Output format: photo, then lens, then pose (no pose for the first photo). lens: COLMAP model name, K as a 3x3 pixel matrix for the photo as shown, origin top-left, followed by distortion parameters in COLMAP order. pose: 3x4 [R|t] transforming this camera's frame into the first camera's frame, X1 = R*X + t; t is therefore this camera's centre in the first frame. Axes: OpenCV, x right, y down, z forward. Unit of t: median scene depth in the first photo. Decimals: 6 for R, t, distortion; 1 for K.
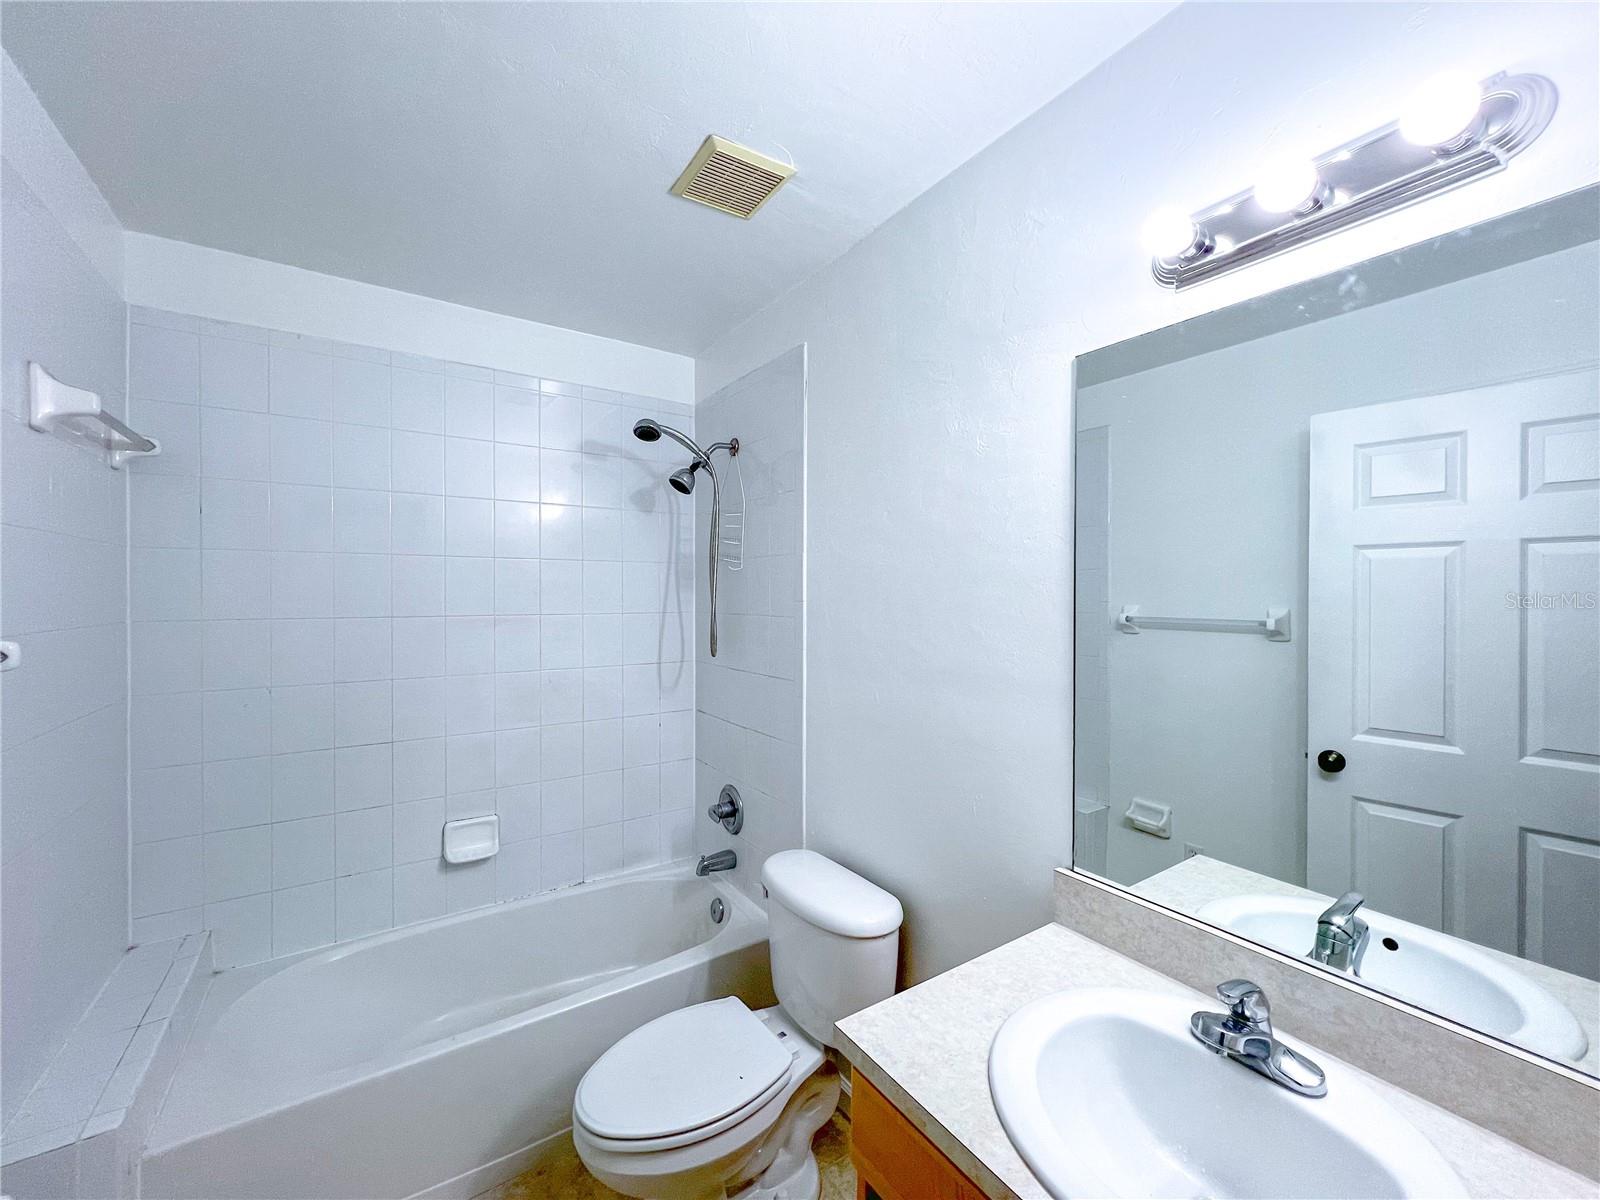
lens RADIAL K [[652.4, 0, 800.0], [0, 652.4, 600.0], [0, 0, 1]] dist [-0.000949, -0.000088]
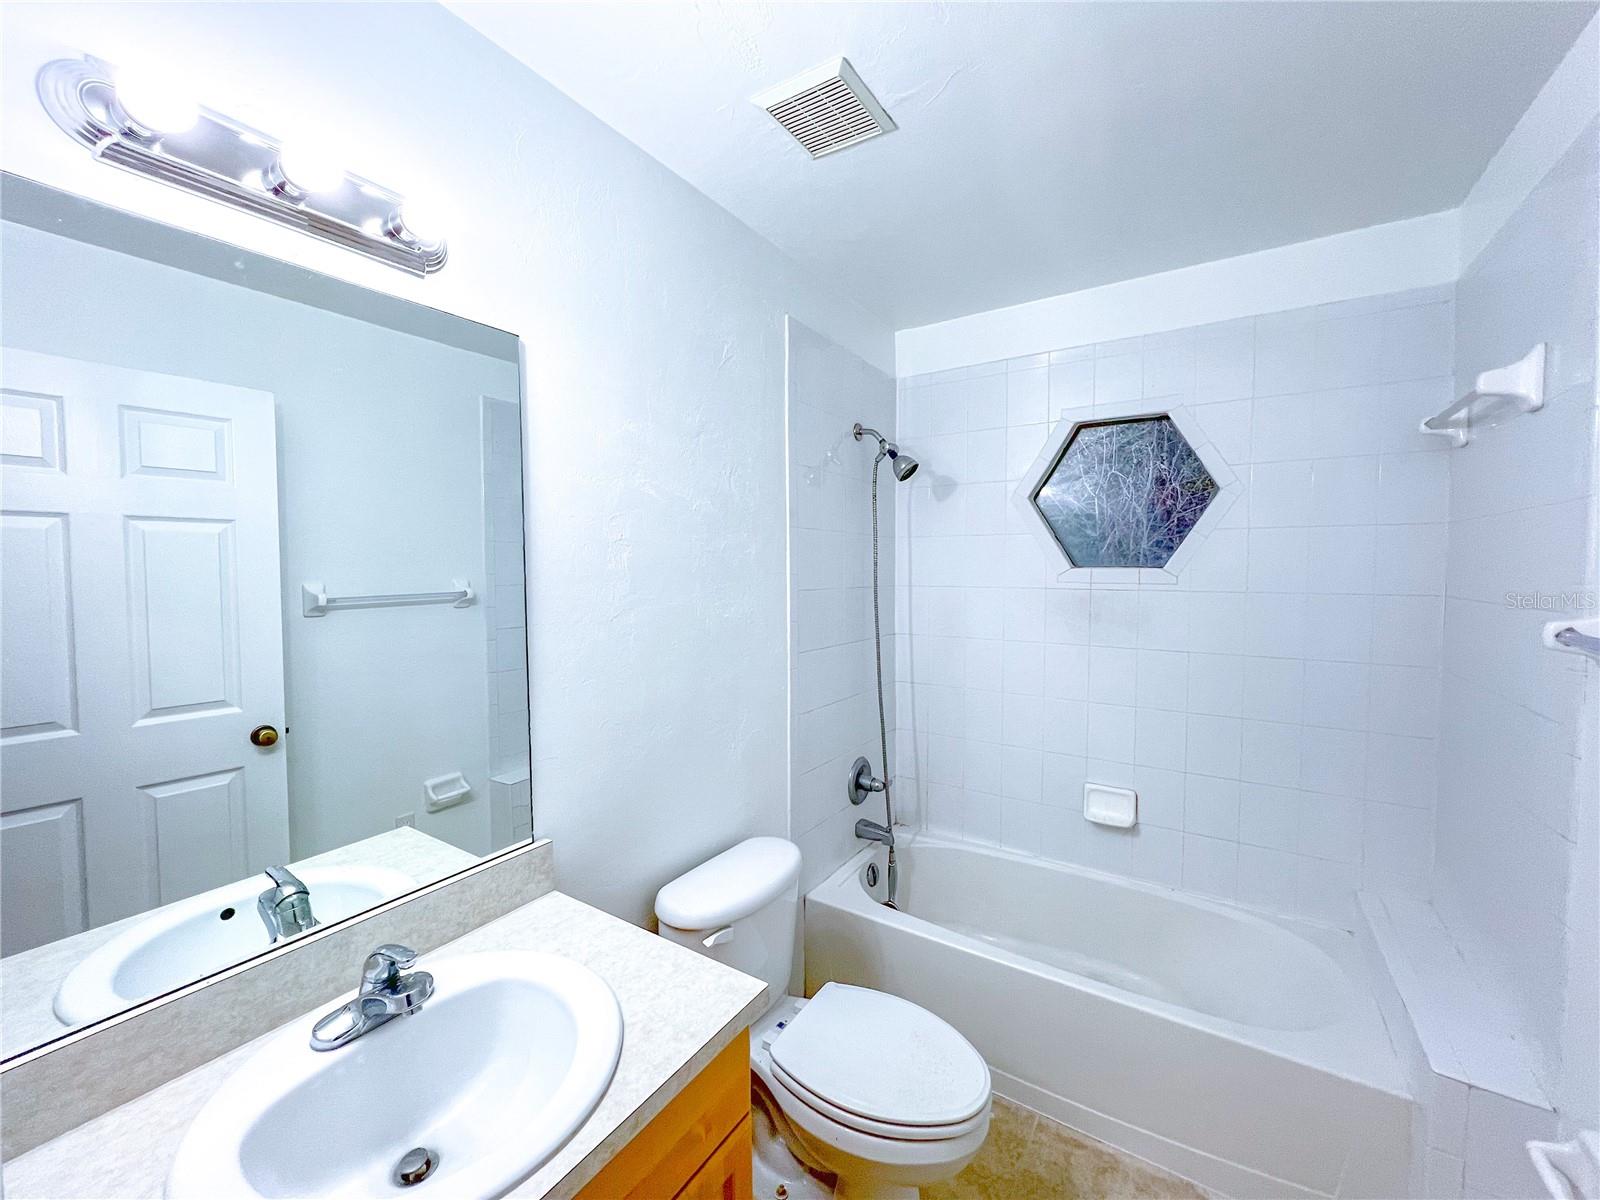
lens RADIAL K [[642.4, 0, 805.4], [0, 642.4, 545.4], [0, 0, 1]] dist [0.003125, 0.000403]
pose [[-0.398604, 0.020037, 0.916904, -0.420505], [0.017979, 0.999740, -0.014031, -0.015916], [-0.916947, 0.010892, -0.398861, 0.615576]]
